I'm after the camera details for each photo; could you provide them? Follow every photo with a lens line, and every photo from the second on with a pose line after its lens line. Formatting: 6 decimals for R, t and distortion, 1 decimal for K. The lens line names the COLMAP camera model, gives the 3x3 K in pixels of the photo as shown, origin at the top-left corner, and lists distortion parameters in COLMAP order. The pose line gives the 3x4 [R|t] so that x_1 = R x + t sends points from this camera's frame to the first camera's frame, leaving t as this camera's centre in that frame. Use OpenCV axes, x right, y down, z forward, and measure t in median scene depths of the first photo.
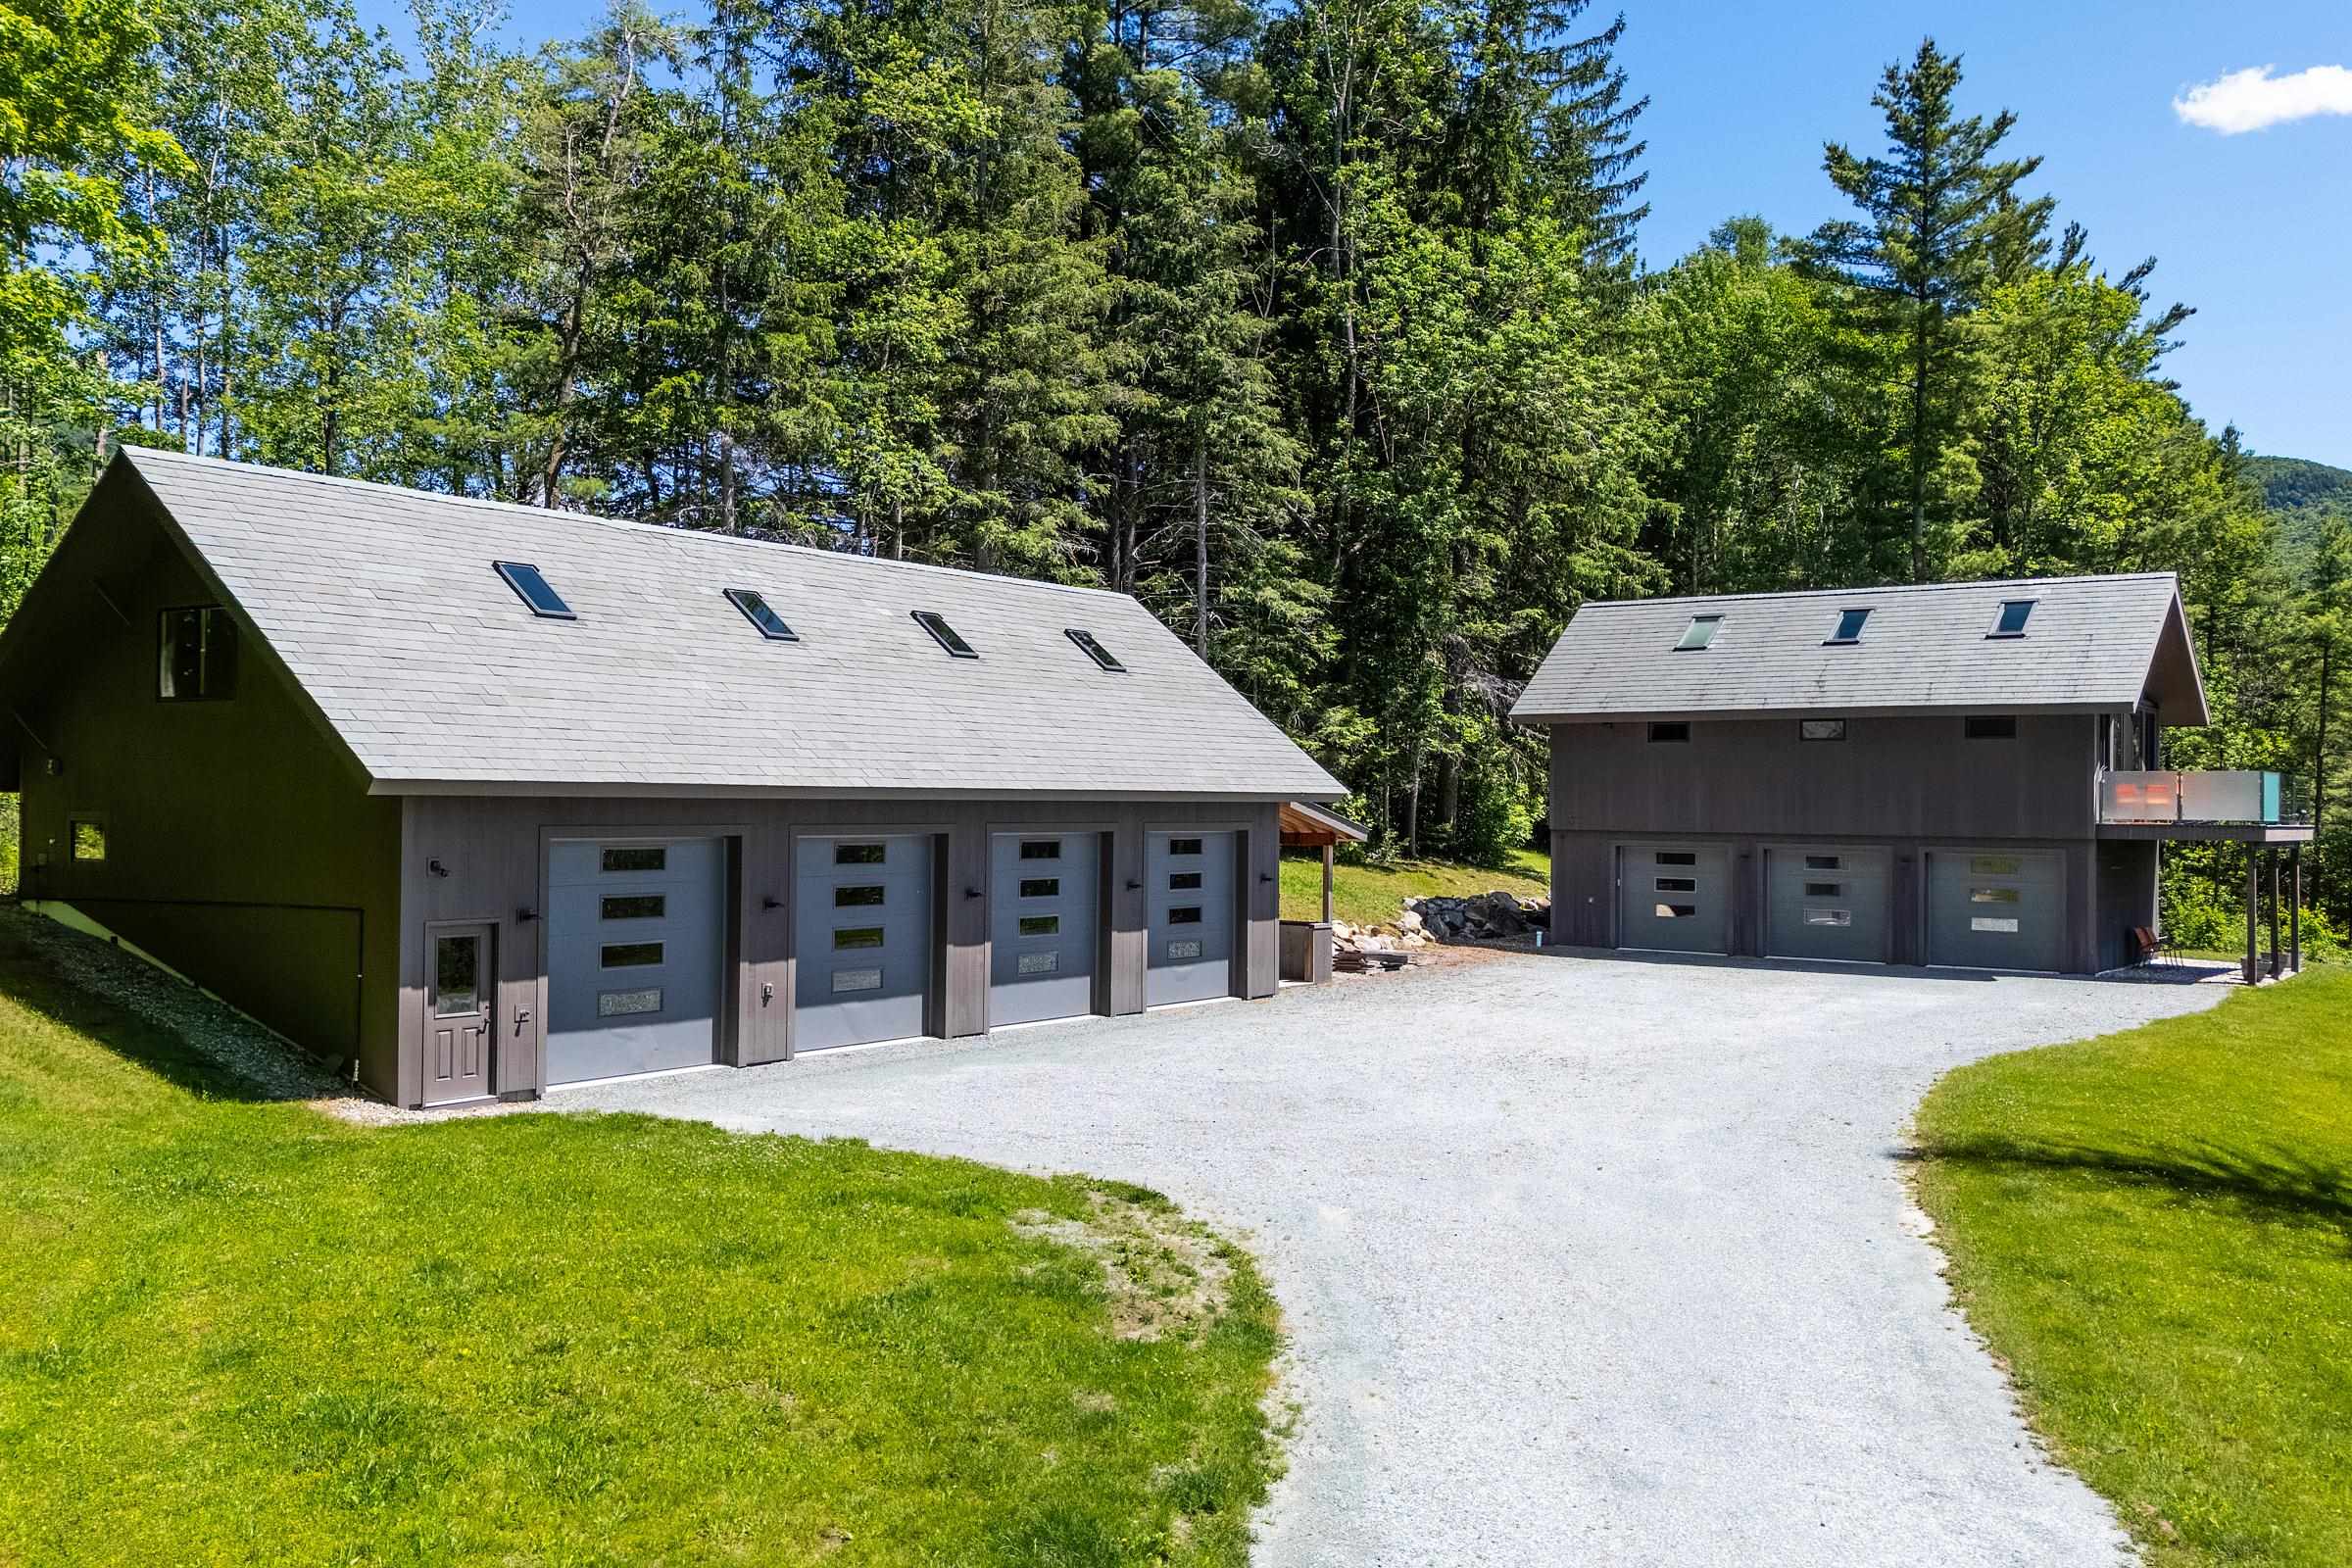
lens RADIAL K [[2106.1, 0, 1158.6], [0, 2106.1, 800.6], [0, 0, 1]] dist [0.058039, -0.084874]
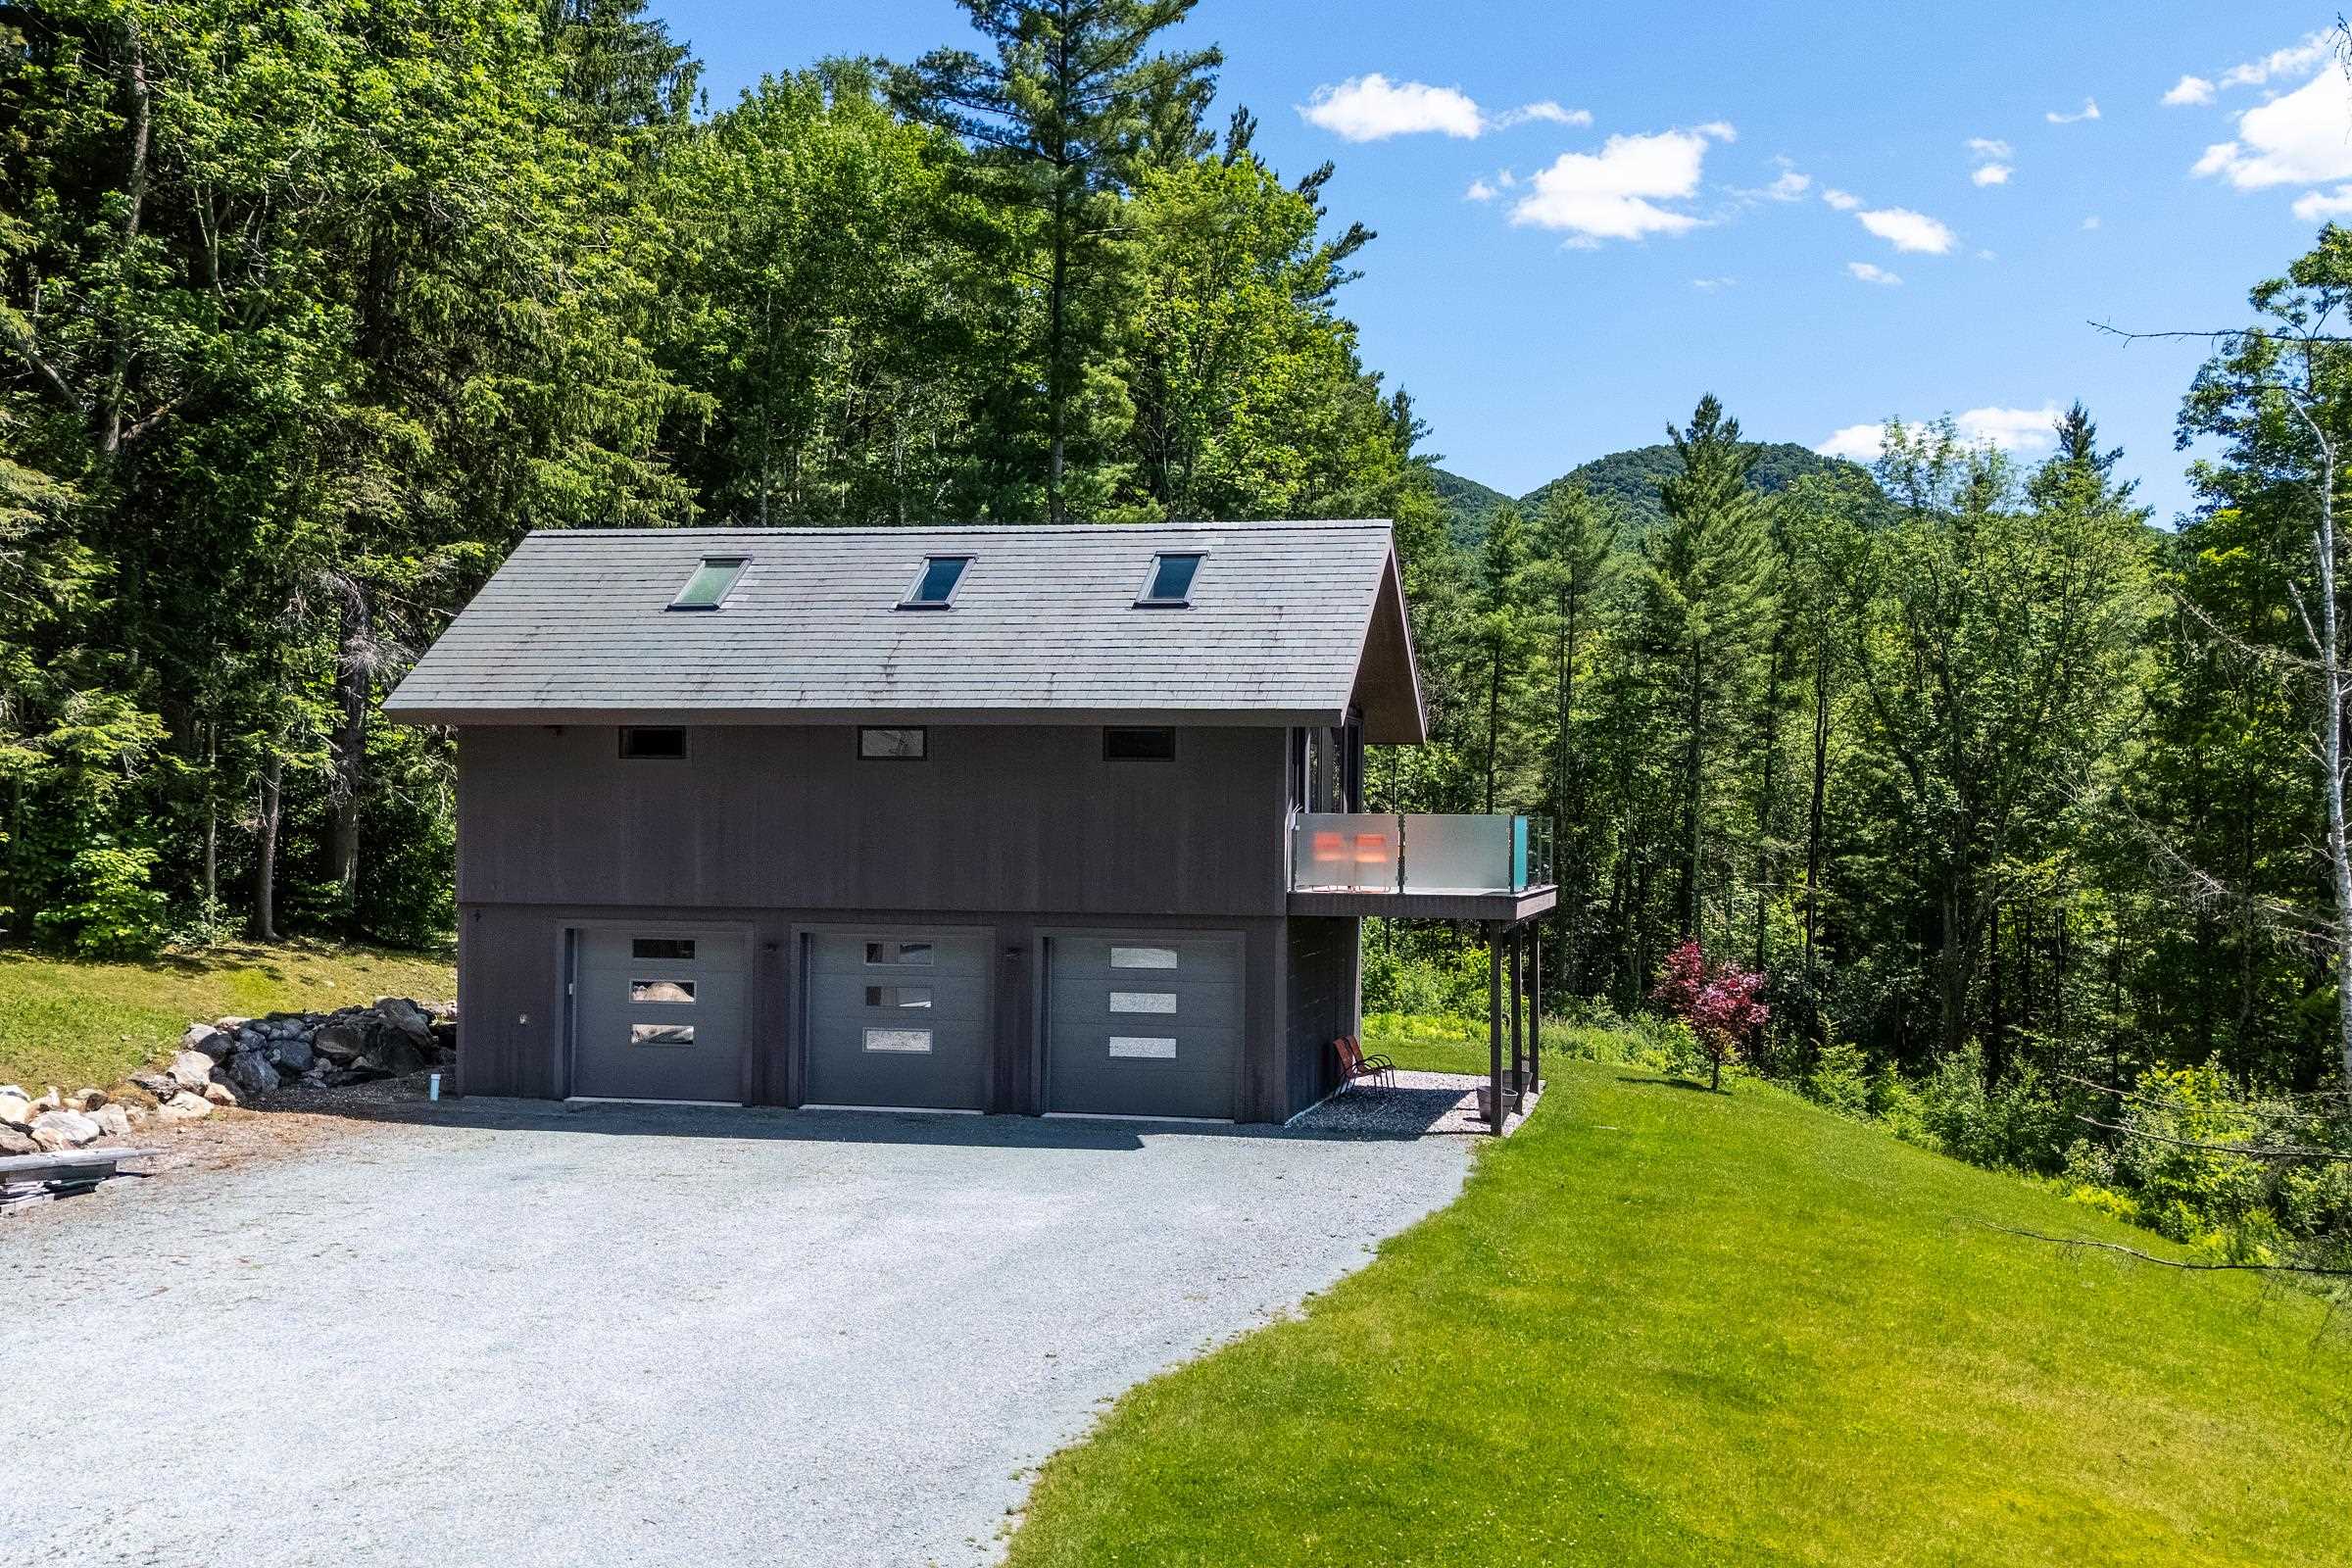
lens RADIAL K [[2106.1, 0, 1181.3], [0, 2106.1, 777.5], [0, 0, 1]] dist [0.058039, -0.084874]
pose [[0.925710, 0.006407, 0.378179, 0.118255], [-0.003916, 0.999965, -0.007355, -0.014372], [-0.378213, 0.005328, 0.925703, 0.293591]]
